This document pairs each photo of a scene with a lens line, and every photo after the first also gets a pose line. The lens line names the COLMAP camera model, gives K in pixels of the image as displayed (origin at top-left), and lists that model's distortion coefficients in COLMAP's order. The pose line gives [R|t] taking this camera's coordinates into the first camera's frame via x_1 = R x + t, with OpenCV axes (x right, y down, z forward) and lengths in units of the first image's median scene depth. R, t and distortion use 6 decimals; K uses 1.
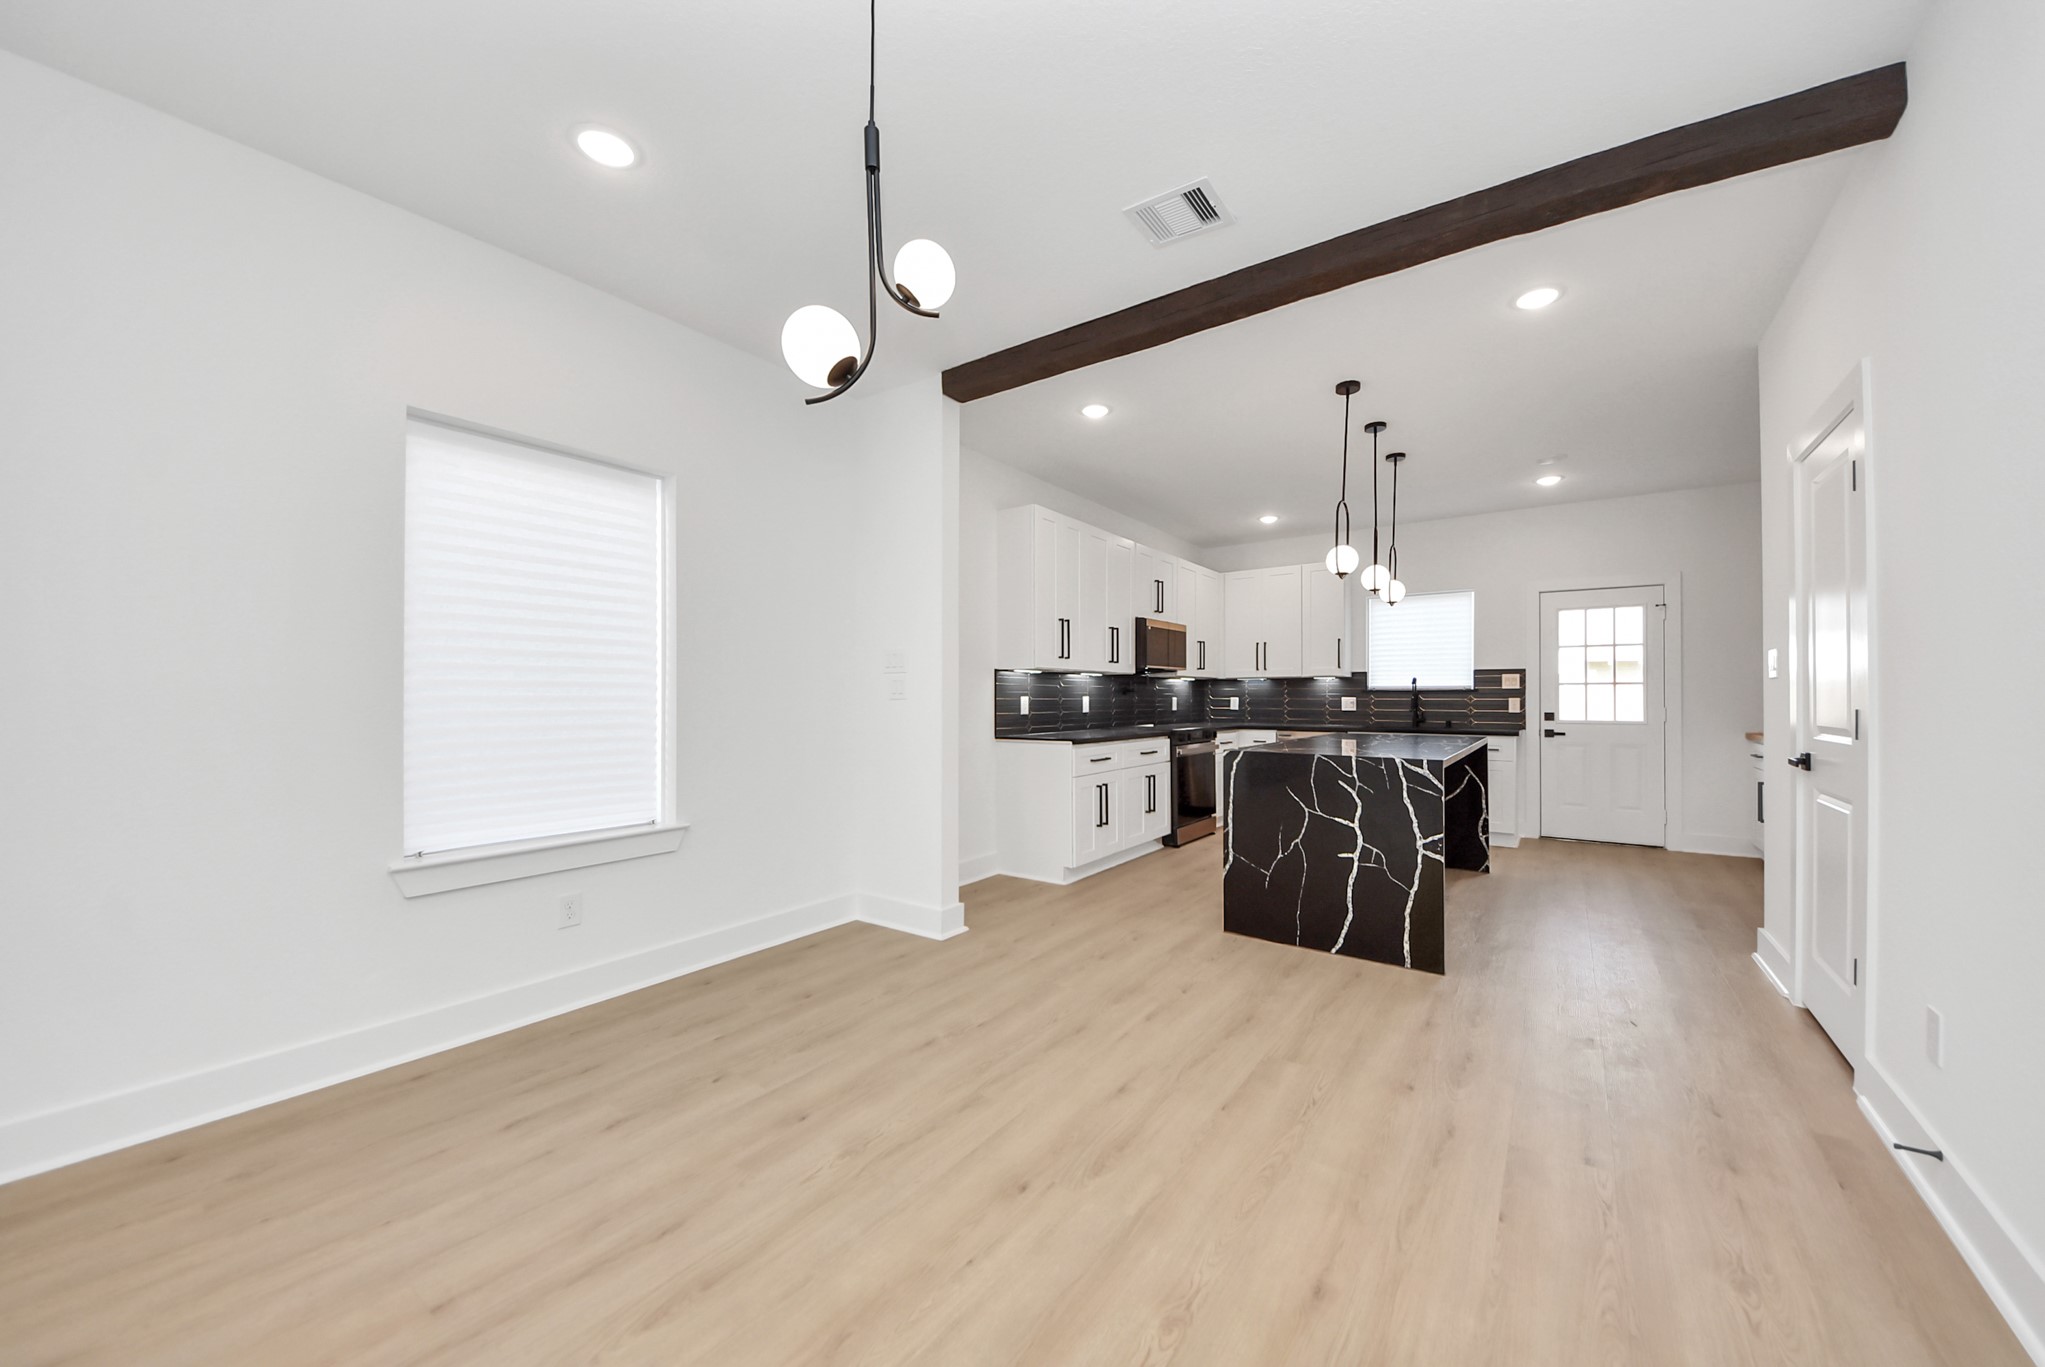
lens RADIAL K [[756.9, 0, 1043.7], [0, 756.9, 686.2], [0, 0, 1]] dist [0.050789, -0.029224]
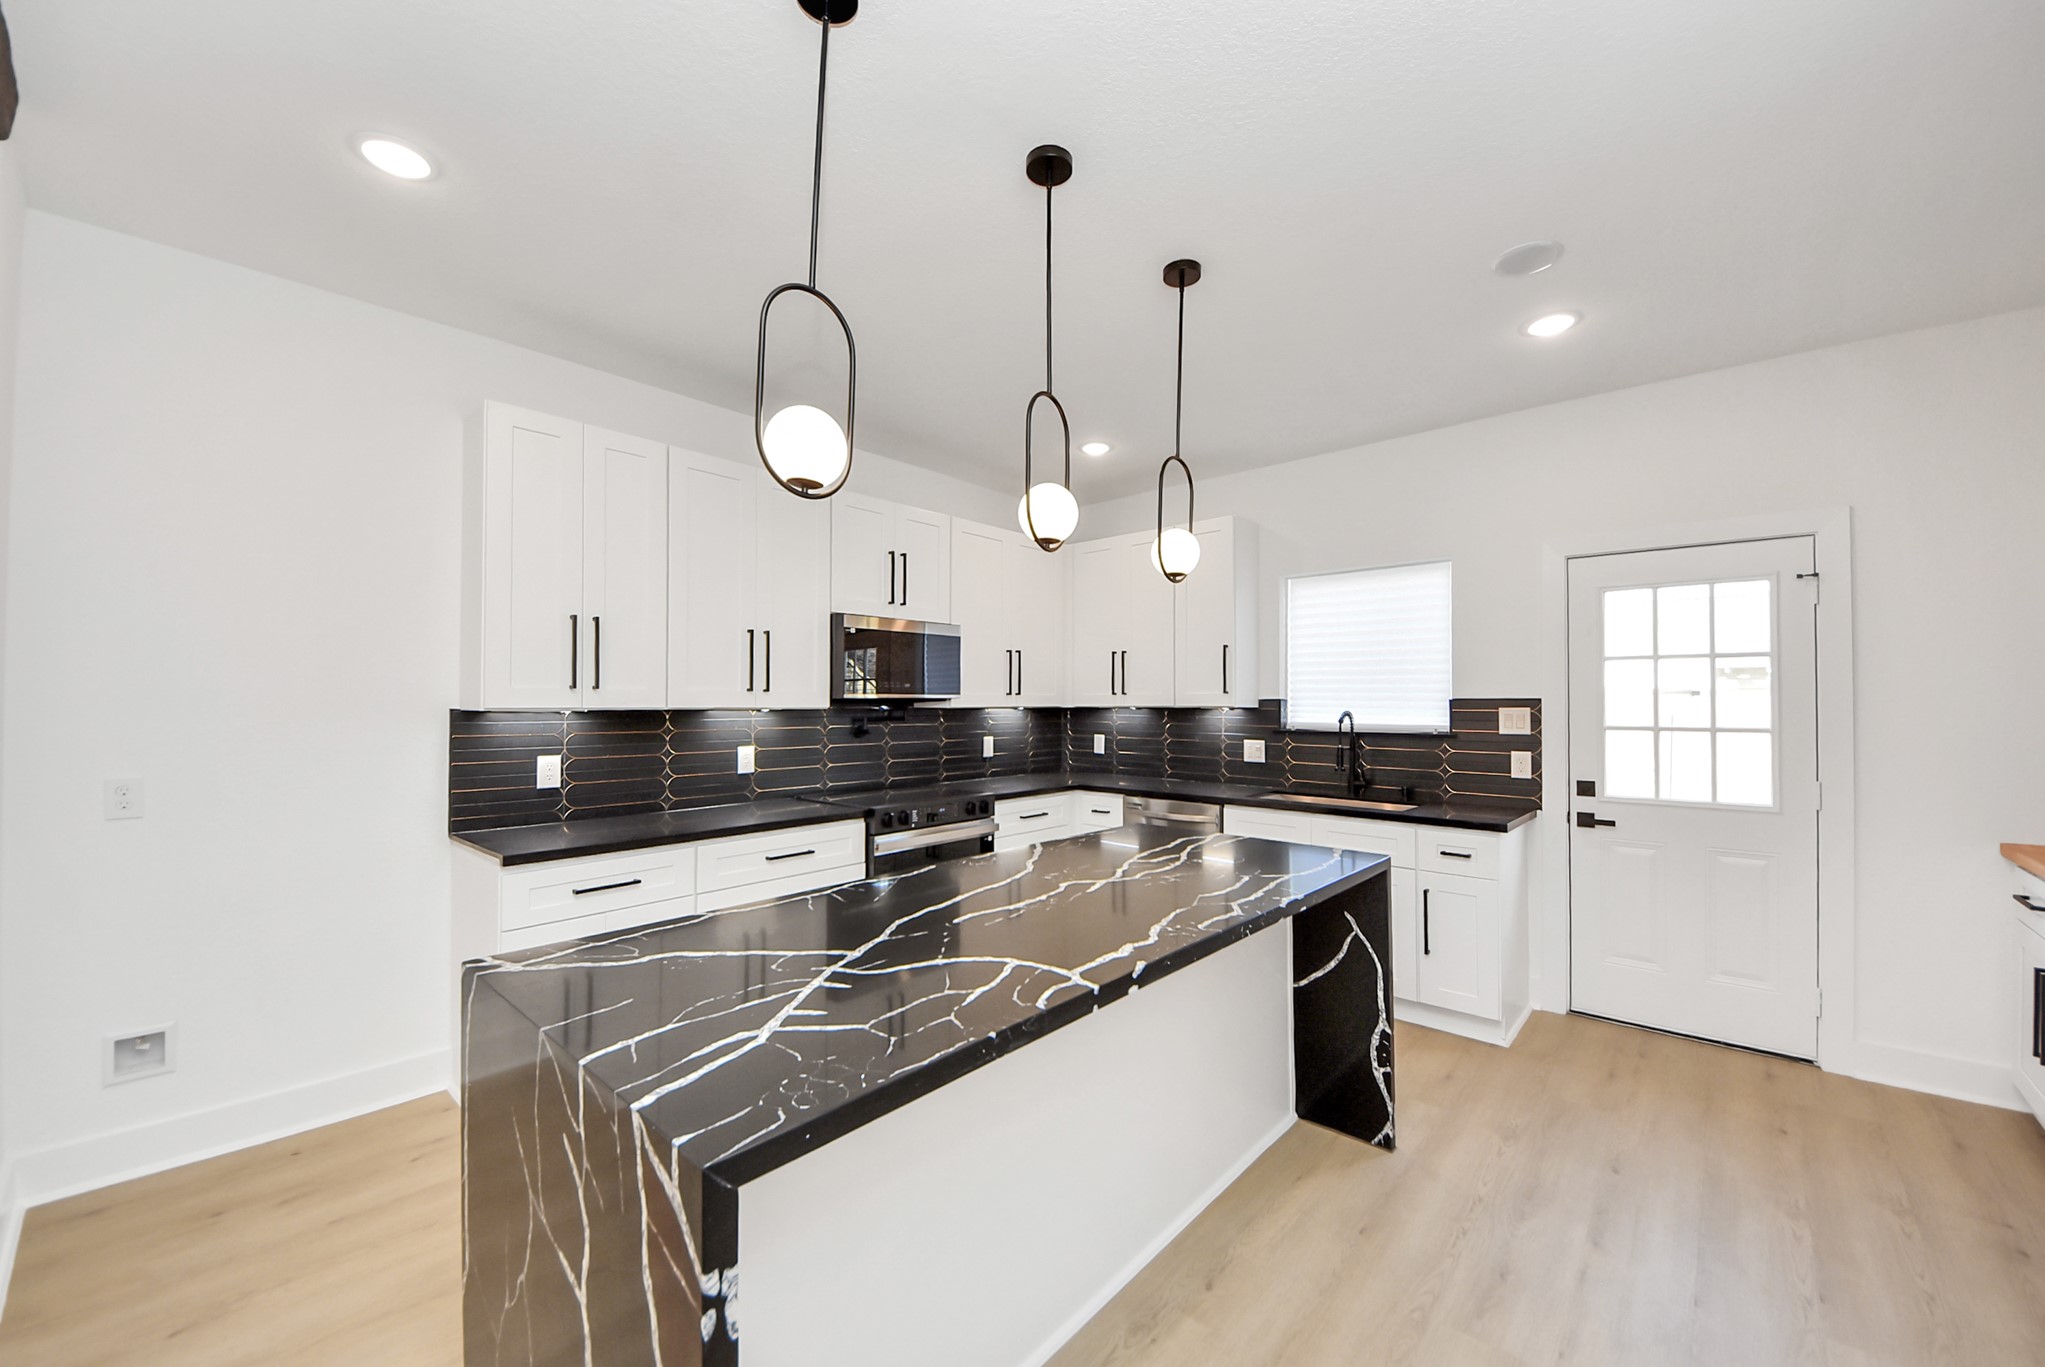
lens RADIAL K [[756.9, 0, 1043.7], [0, 756.9, 686.2], [0, 0, 1]] dist [0.050789, -0.029224]
pose [[0.991090, -0.001047, -0.133187, 0.351507], [0.000366, 0.999987, -0.005137, -0.029339], [0.133191, 0.005043, 0.991078, 0.412759]]
